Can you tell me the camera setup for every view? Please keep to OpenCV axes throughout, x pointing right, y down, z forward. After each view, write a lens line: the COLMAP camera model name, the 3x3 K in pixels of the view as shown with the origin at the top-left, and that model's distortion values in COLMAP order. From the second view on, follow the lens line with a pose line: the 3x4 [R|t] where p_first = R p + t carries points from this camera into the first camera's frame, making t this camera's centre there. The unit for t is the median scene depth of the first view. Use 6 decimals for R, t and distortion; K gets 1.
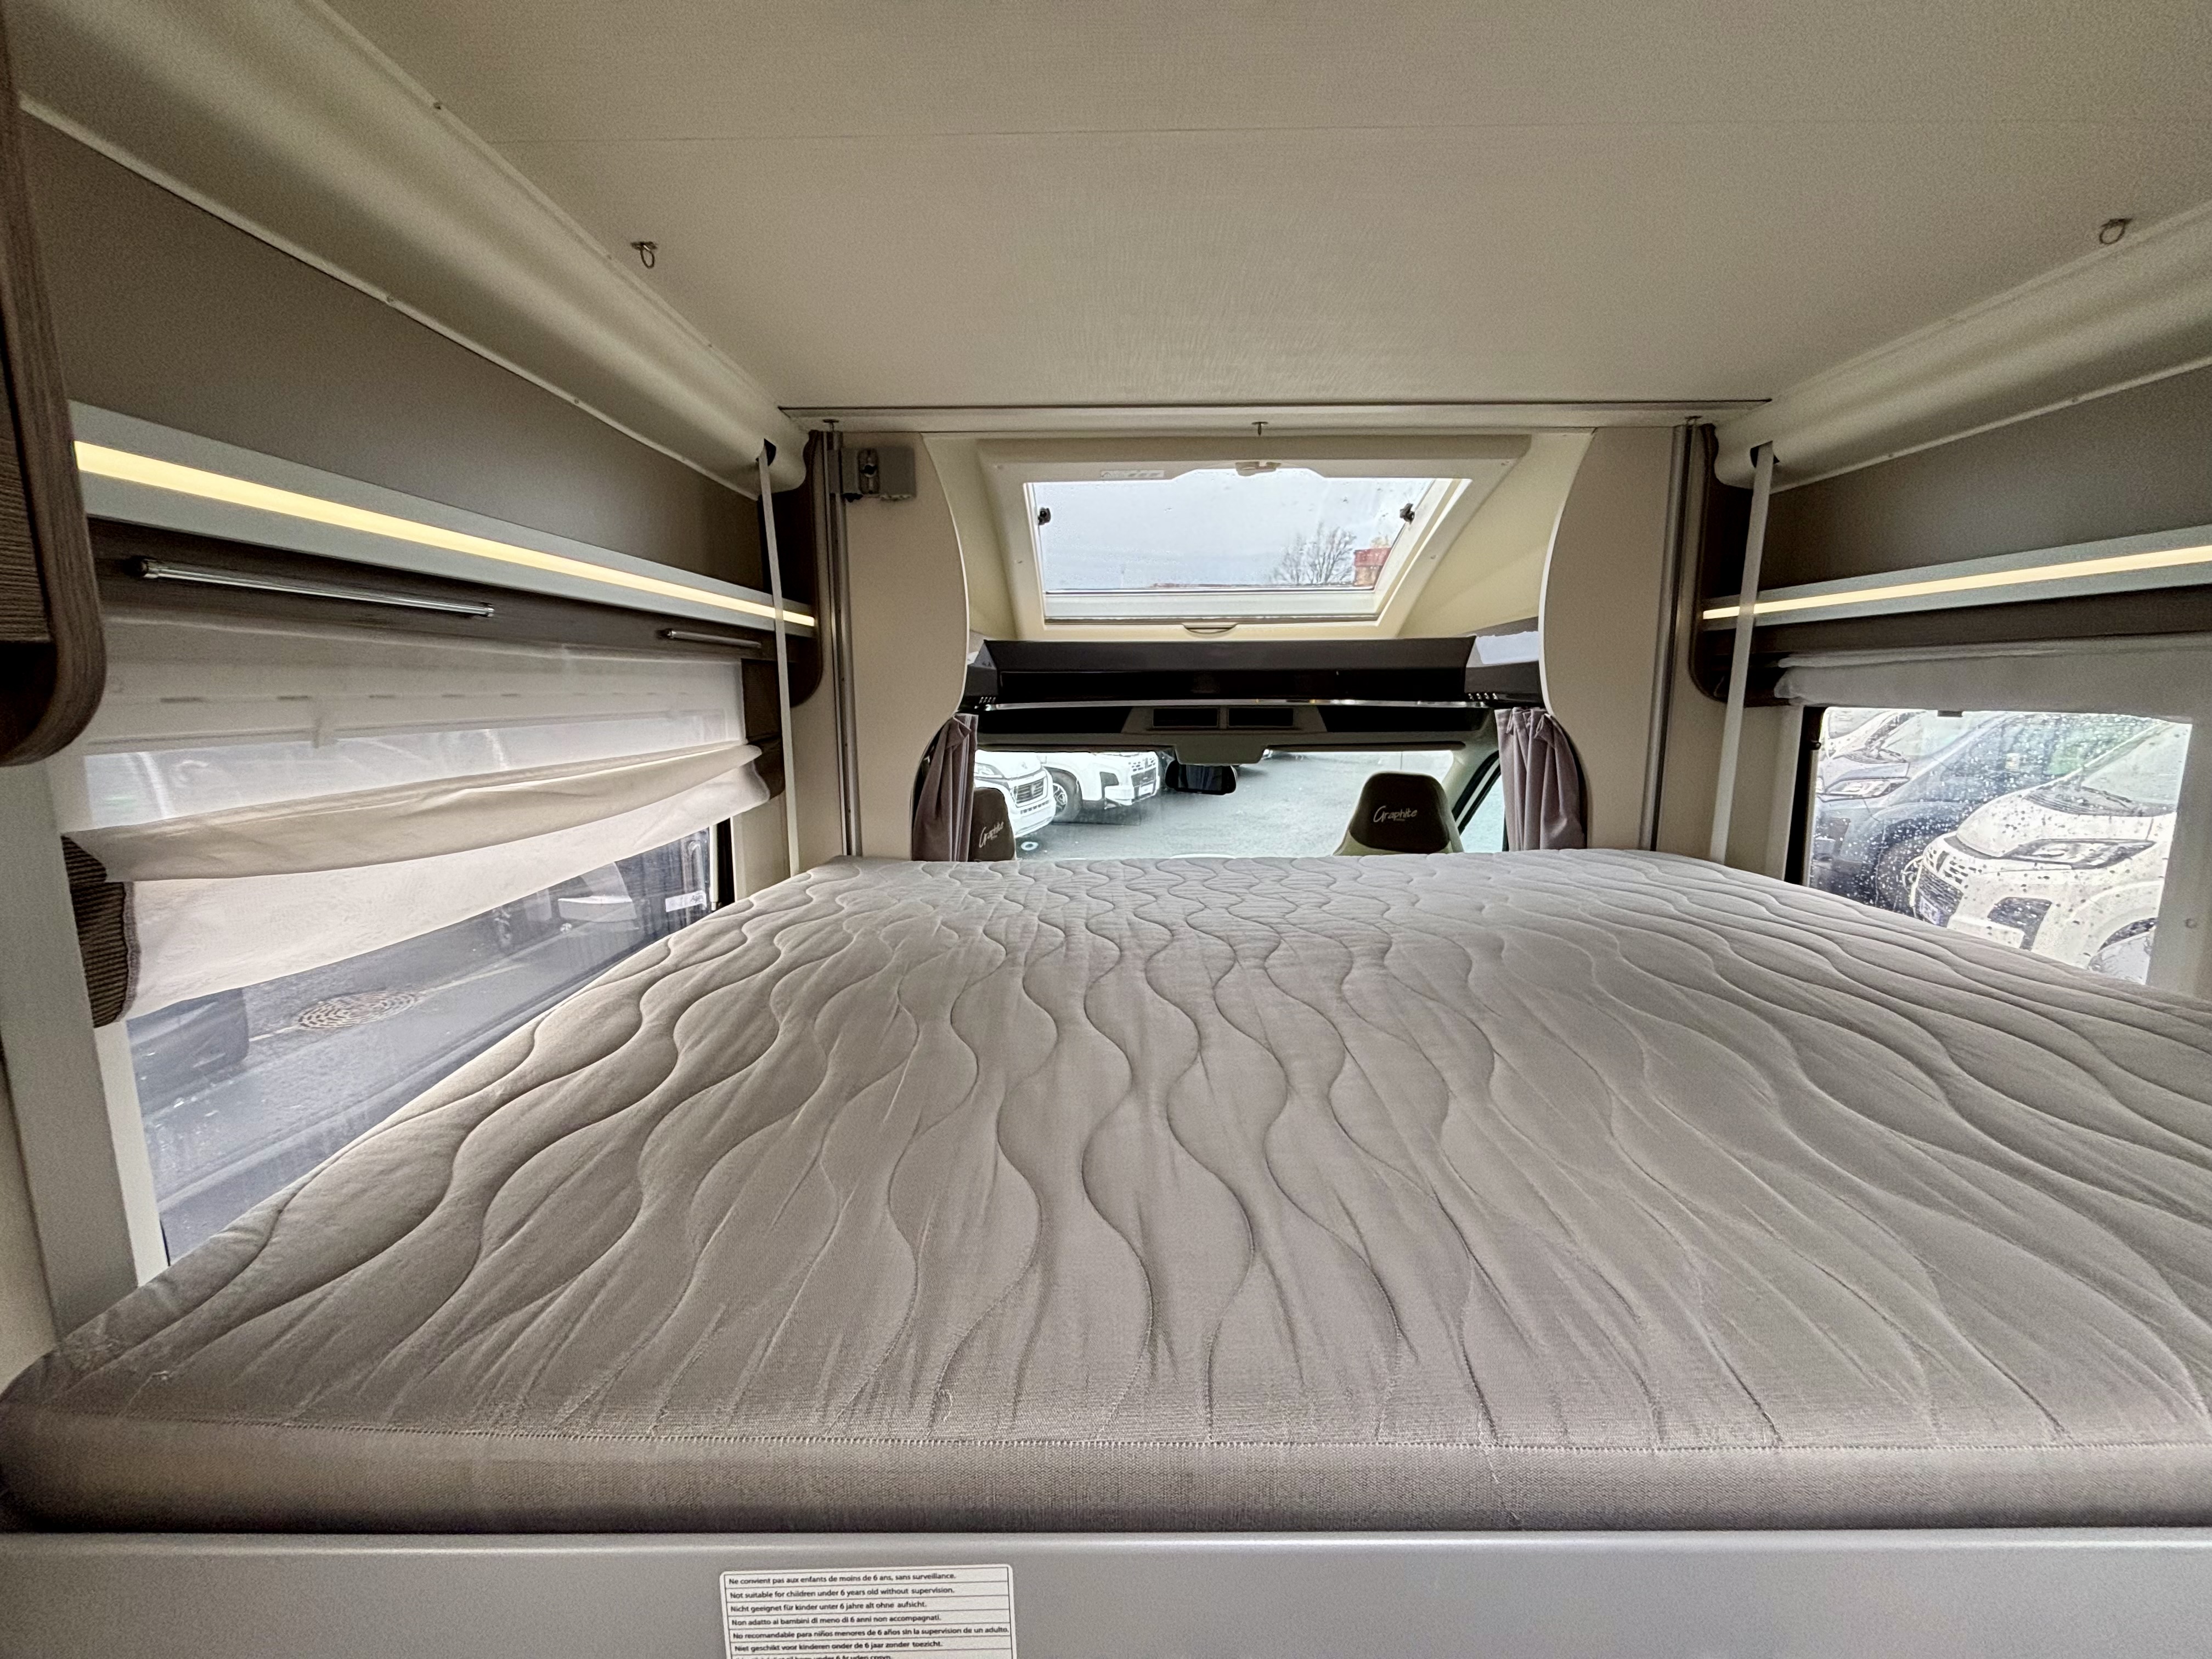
lens RADIAL K [[892.7, 0, 1107.9], [0, 892.7, 831.8], [0, 0, 1]] dist [0.001876, -0.000152]
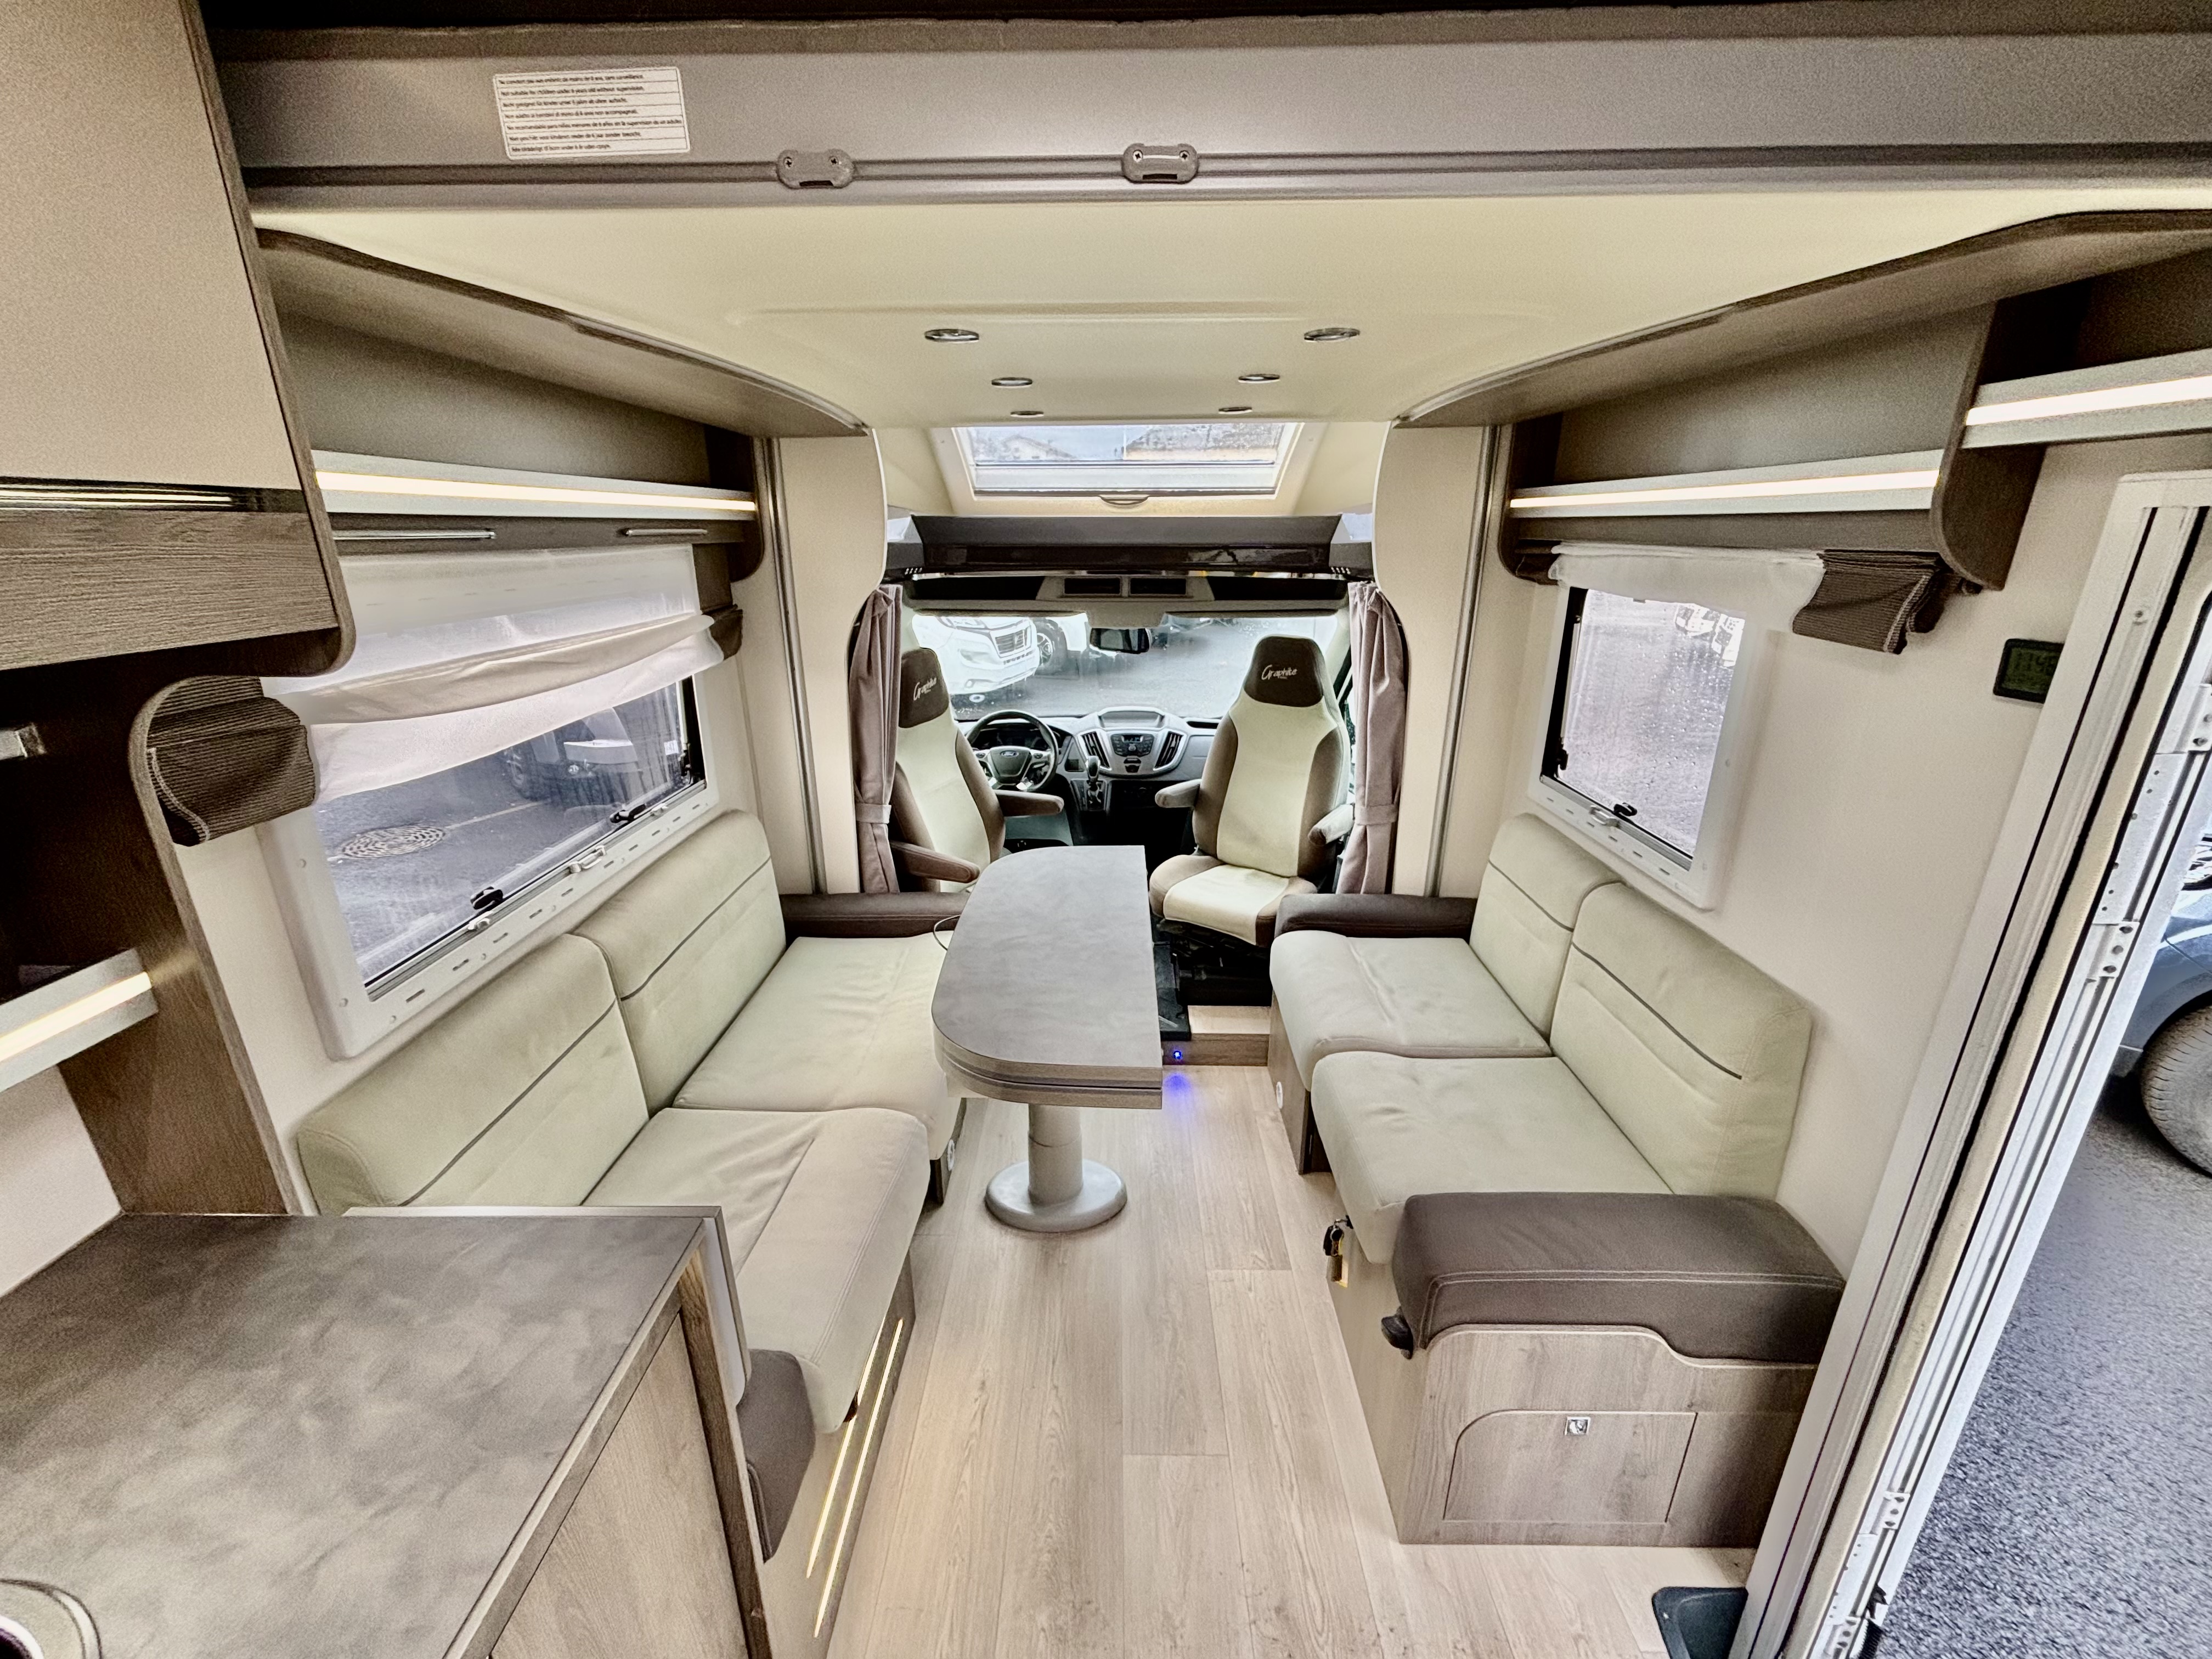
lens RADIAL K [[892.7, 0, 1102.4], [0, 892.7, 826.5], [0, 0, 1]] dist [0.001876, -0.000152]
pose [[0.999915, 0.007592, -0.010627, 0.122798], [-0.005769, 0.986747, 0.162166, -0.010004], [0.011718, -0.162091, 0.986706, -0.192131]]
